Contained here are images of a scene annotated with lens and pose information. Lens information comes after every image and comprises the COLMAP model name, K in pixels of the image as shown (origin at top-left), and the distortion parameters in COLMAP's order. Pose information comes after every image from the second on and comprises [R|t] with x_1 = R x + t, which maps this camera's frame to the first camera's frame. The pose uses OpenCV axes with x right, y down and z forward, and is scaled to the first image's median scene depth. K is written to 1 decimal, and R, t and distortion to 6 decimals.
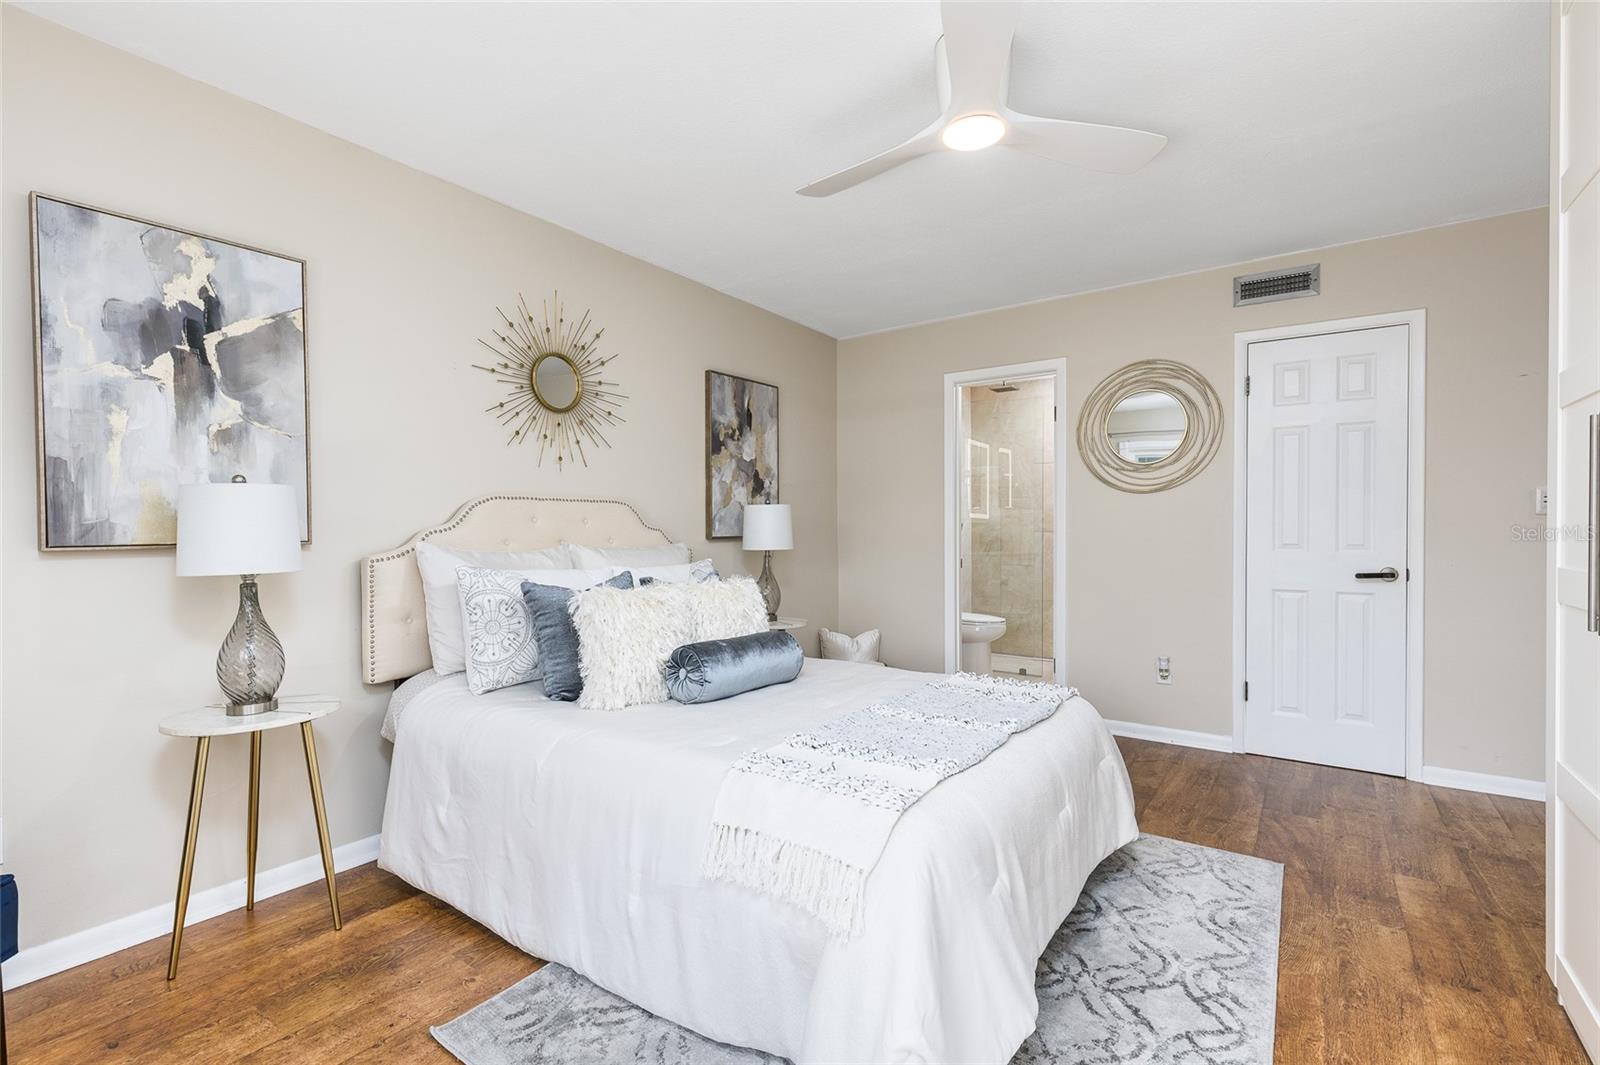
lens RADIAL K [[723.3, 0, 810.9], [0, 723.3, 531.2], [0, 0, 1]] dist [0.005060, -0.001073]
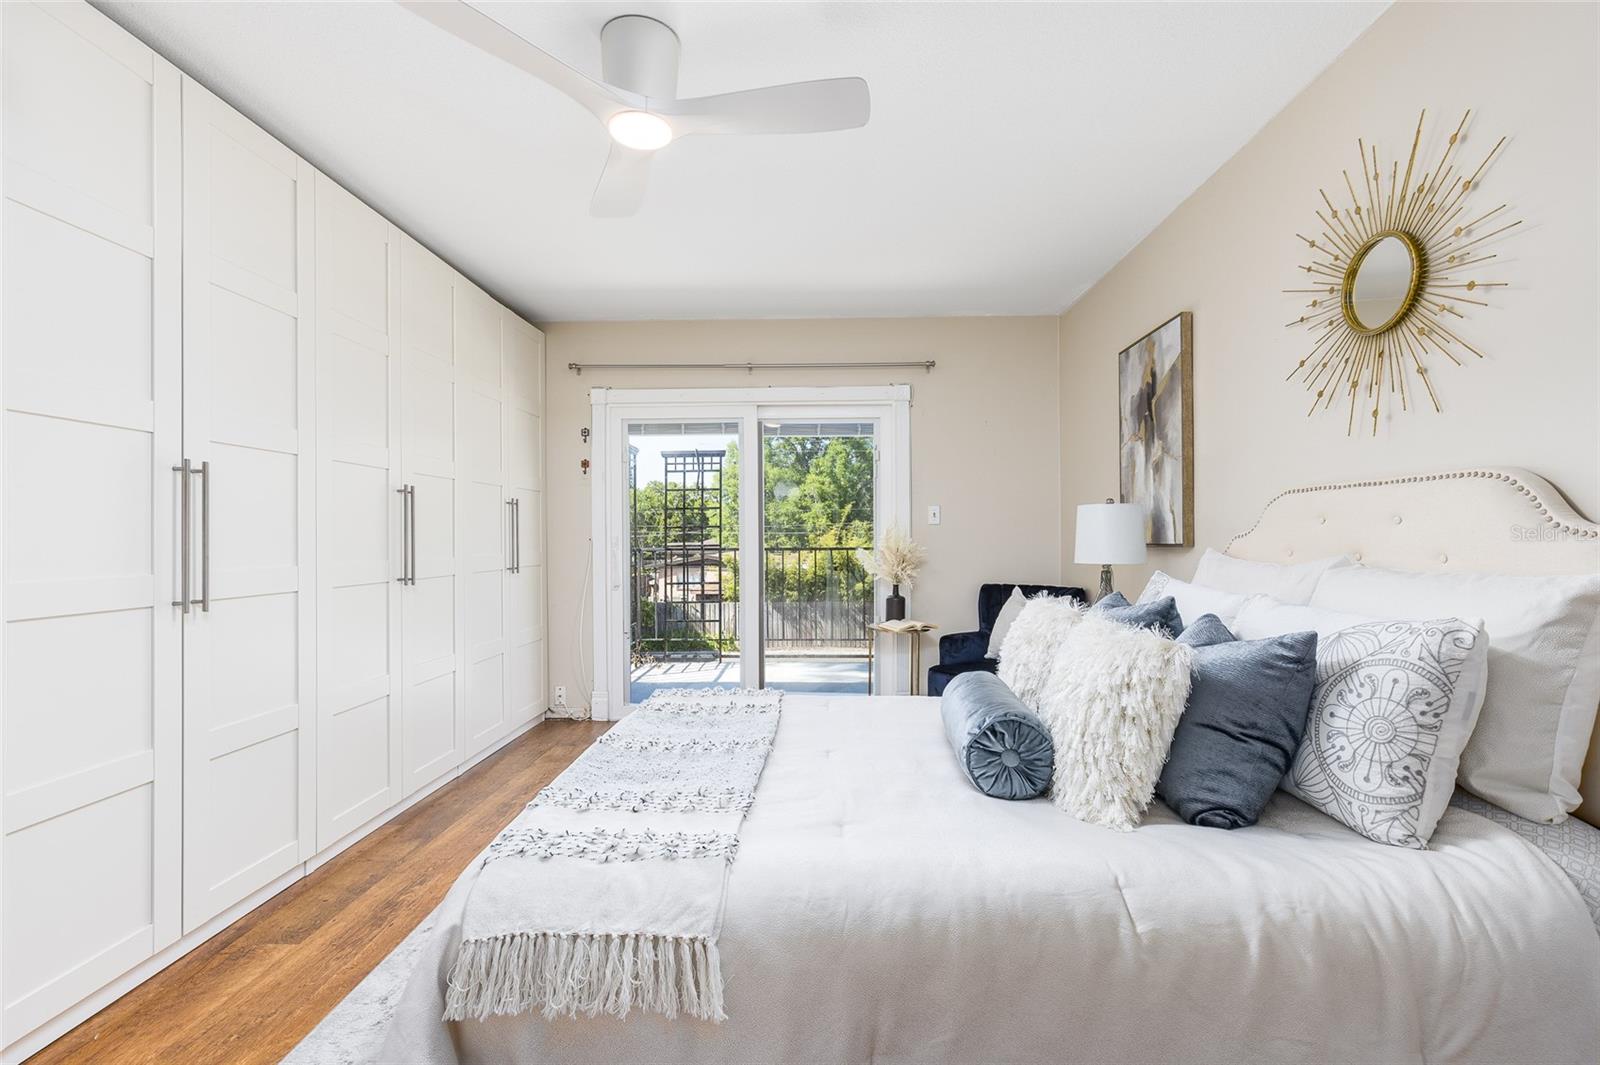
lens RADIAL K [[723.3, 0, 804.9], [0, 723.3, 535.8], [0, 0, 1]] dist [0.005060, -0.001073]
pose [[-0.837339, 0.006798, -0.546642, 0.374030], [0.006348, 0.999976, 0.002713, -0.005729], [0.546647, -0.001199, -0.837362, 1.274984]]
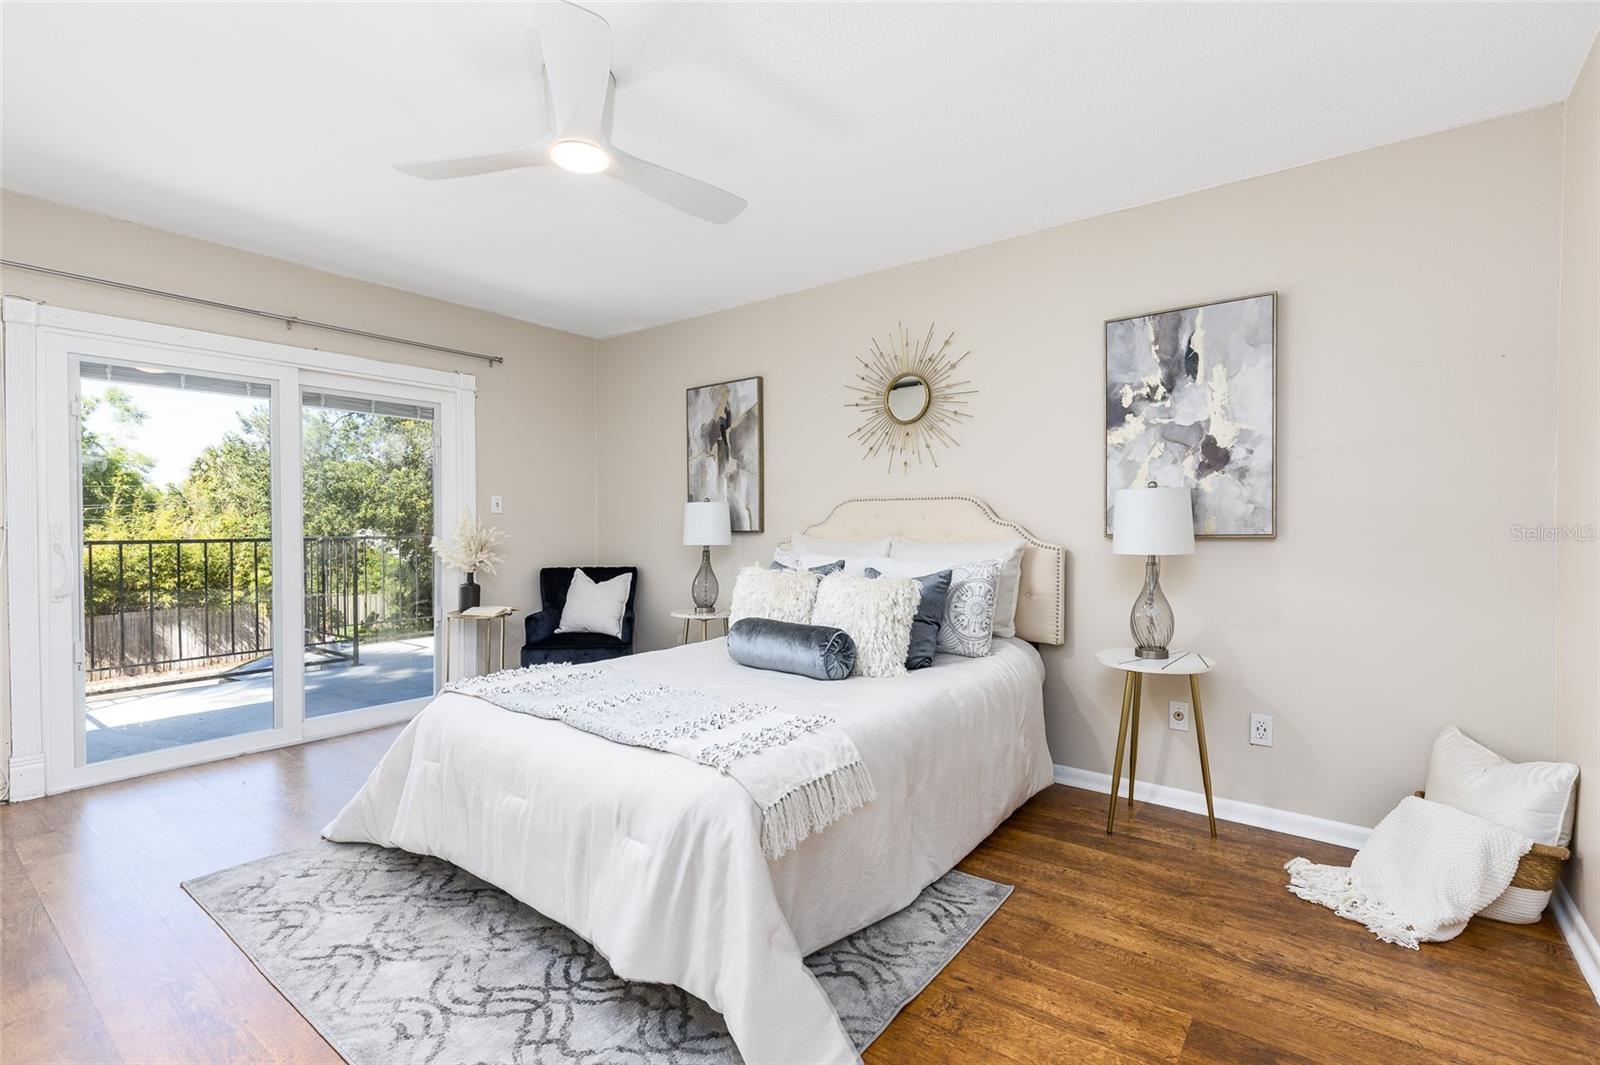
lens RADIAL K [[723.3, 0, 800.8], [0, 723.3, 534.0], [0, 0, 1]] dist [0.005060, -0.001073]
pose [[-0.044499, 0.016181, -0.998878, 0.849244], [-0.001631, 0.999866, 0.016270, -0.006096], [0.999008, 0.002354, -0.044467, 0.908509]]
